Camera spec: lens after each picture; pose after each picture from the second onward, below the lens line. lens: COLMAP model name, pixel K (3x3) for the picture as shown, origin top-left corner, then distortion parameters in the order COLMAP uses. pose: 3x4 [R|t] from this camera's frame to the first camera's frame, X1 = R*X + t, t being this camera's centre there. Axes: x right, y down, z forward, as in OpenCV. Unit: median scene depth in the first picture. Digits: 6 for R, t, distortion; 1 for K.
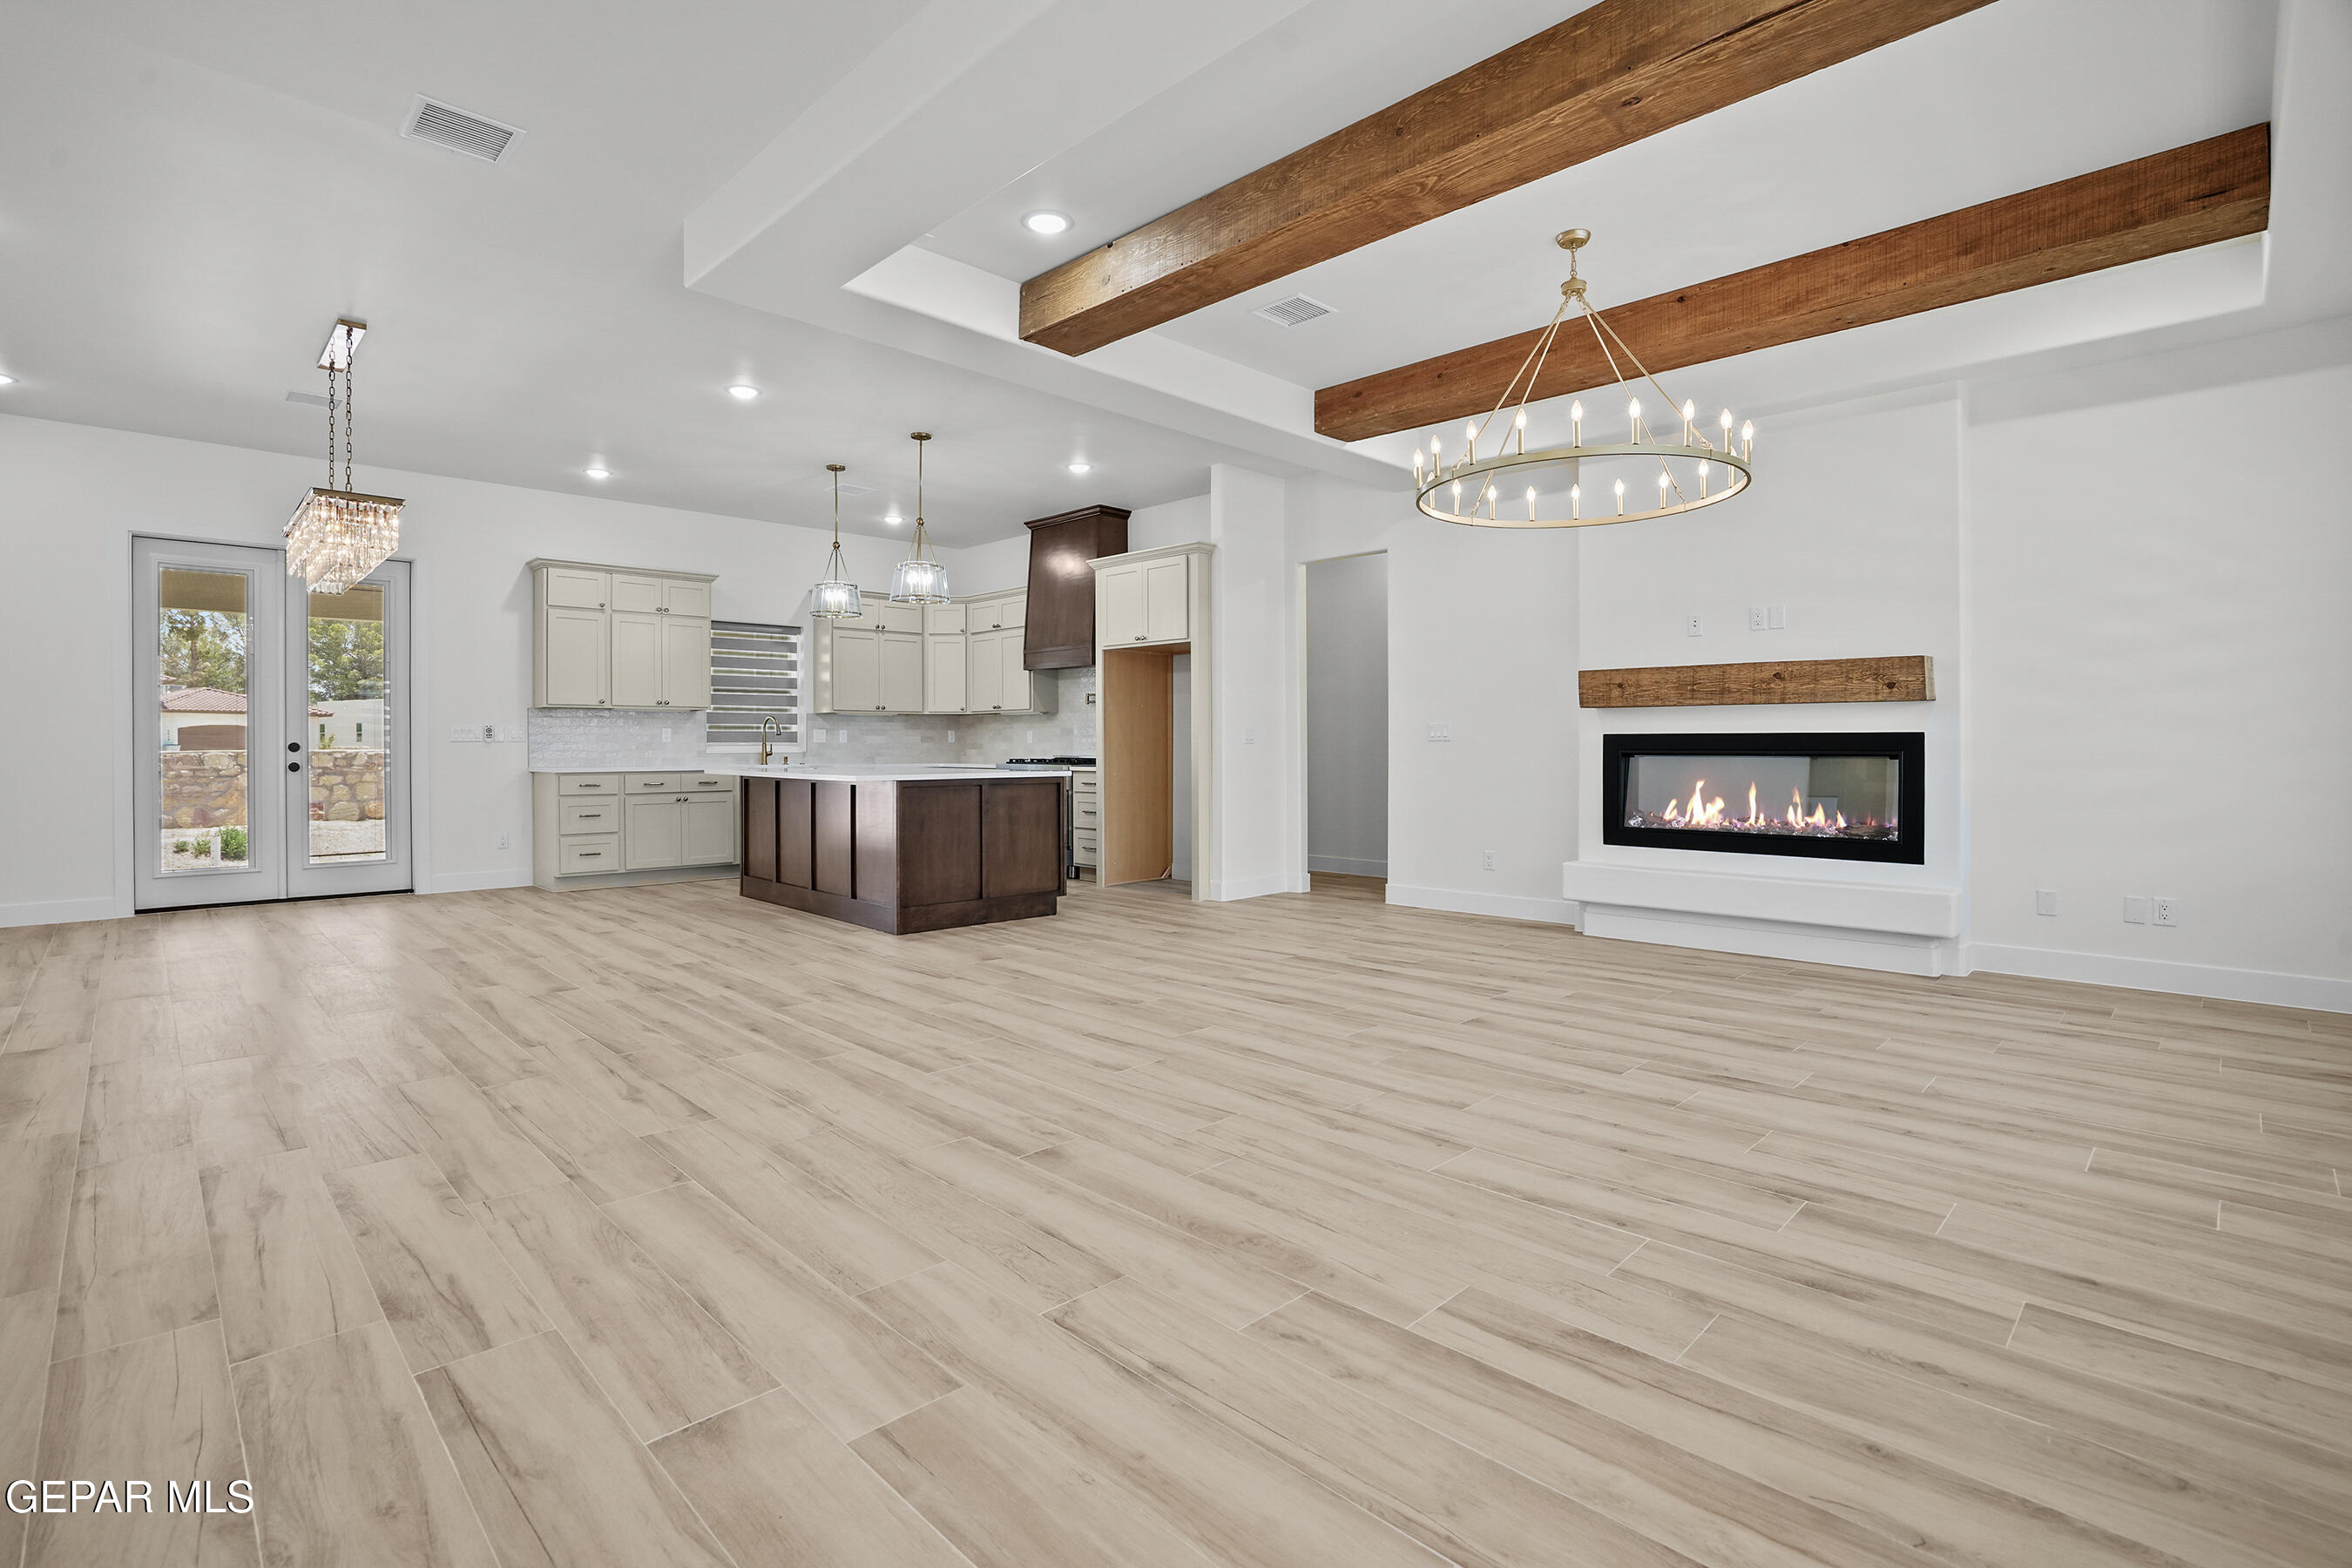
lens RADIAL K [[1089.5, 0, 1166.2], [0, 1089.5, 762.0], [0, 0, 1]] dist [-0.048894, 0.015259]
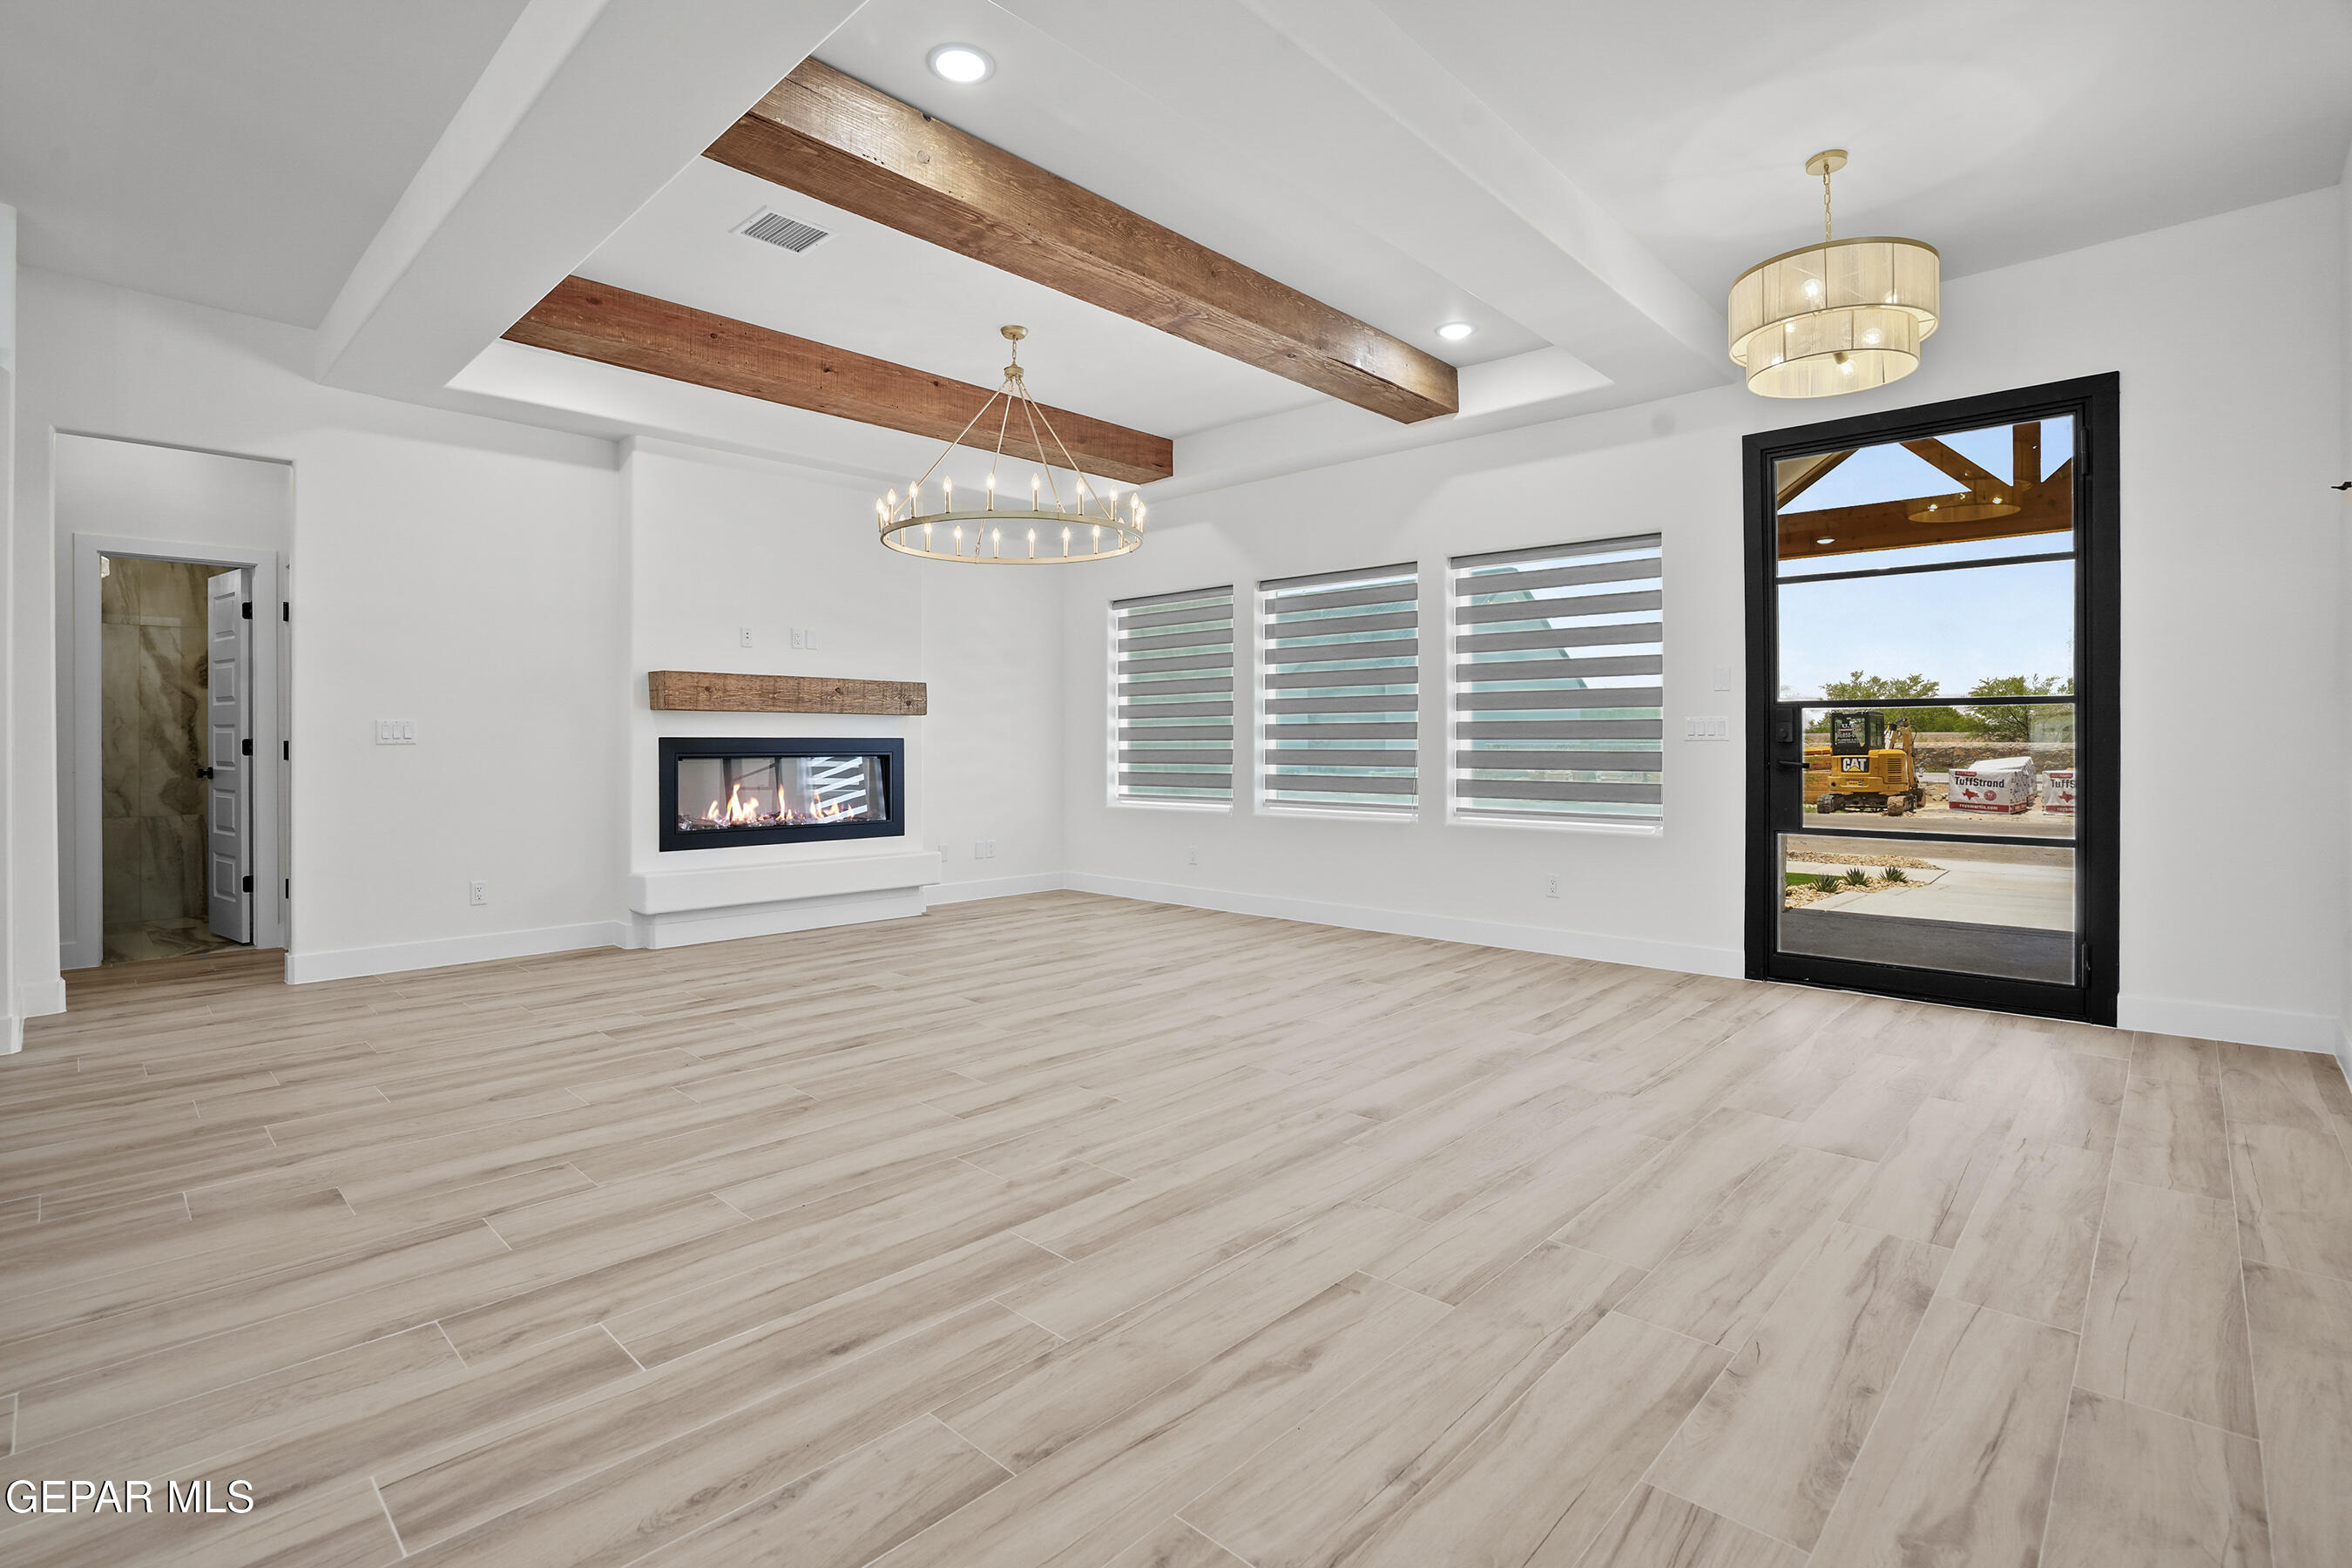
lens RADIAL K [[1089.5, 0, 1166.2], [0, 1089.5, 762.0], [0, 0, 1]] dist [-0.048894, 0.015259]
pose [[-0.028059, -0.014940, 0.999495, -1.076954], [0.016132, 0.999751, 0.015397, -0.020975], [-0.999476, 0.016556, -0.027811, 1.090393]]
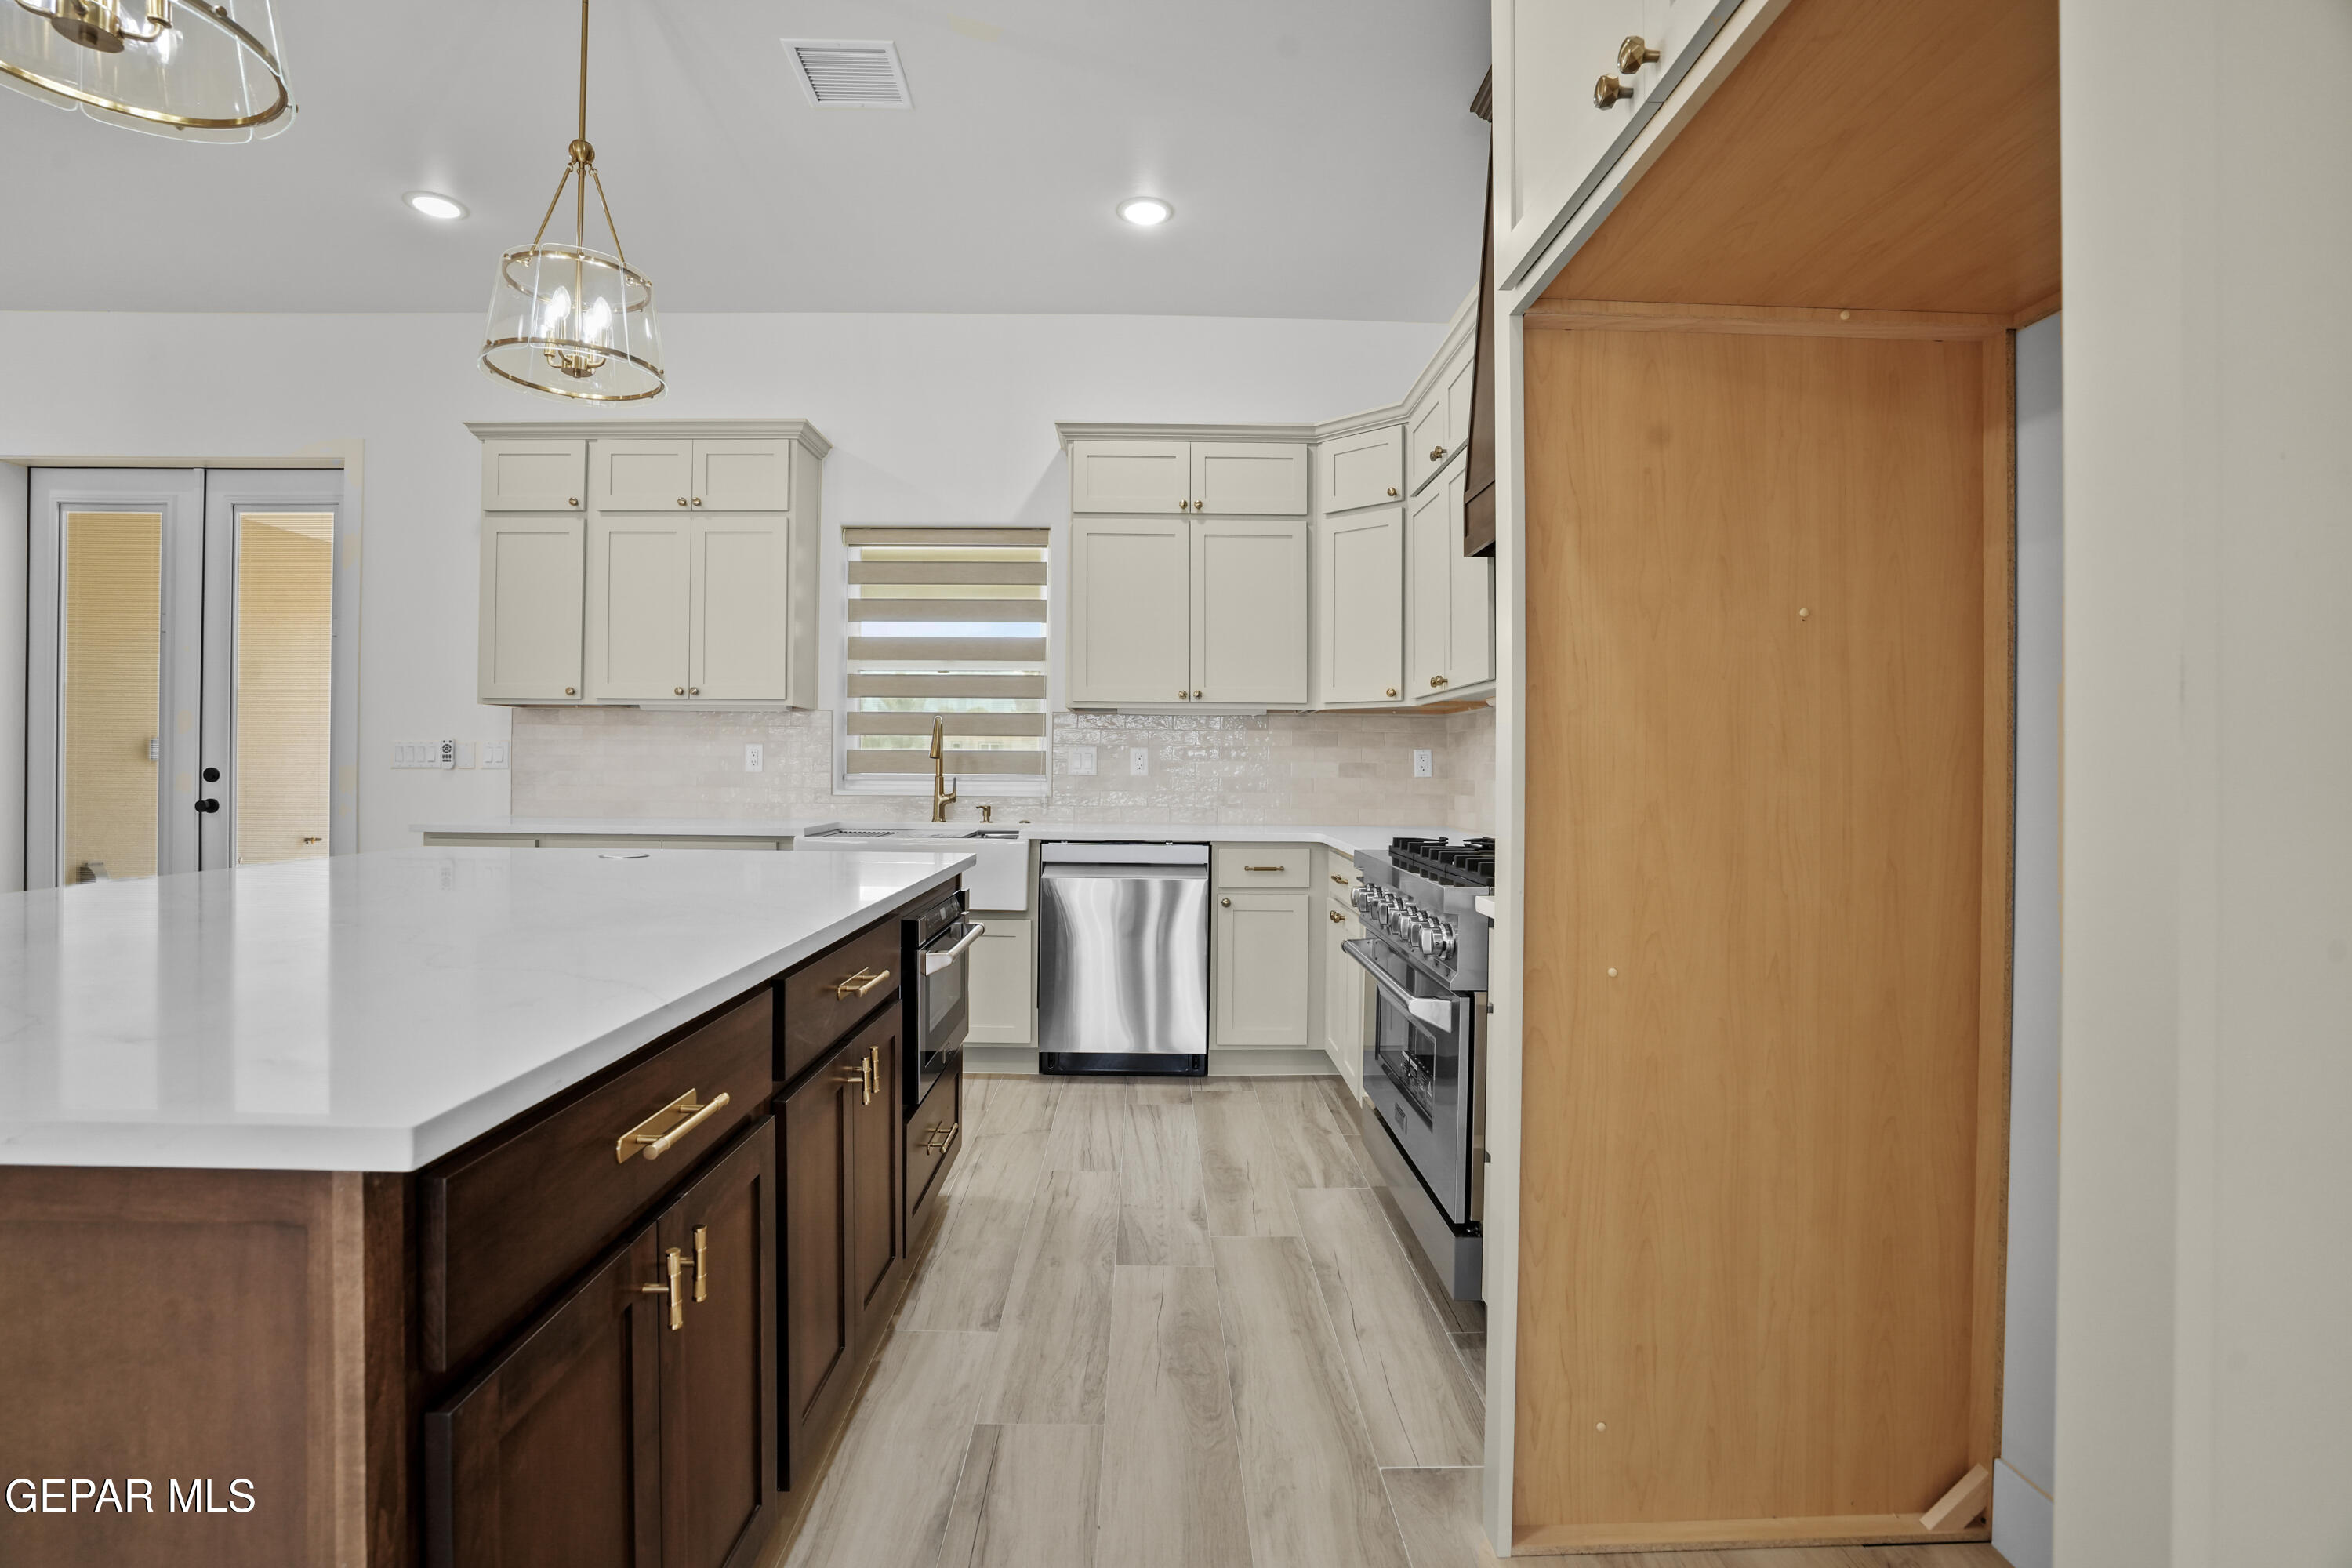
lens RADIAL K [[1089.5, 0, 1166.2], [0, 1089.5, 762.0], [0, 0, 1]] dist [-0.048894, 0.015259]
pose [[0.727666, 0.005061, -0.685913, 0.070002], [-0.019475, 0.999722, -0.013285, -0.054565], [0.685655, 0.023025, 0.727563, 2.102739]]
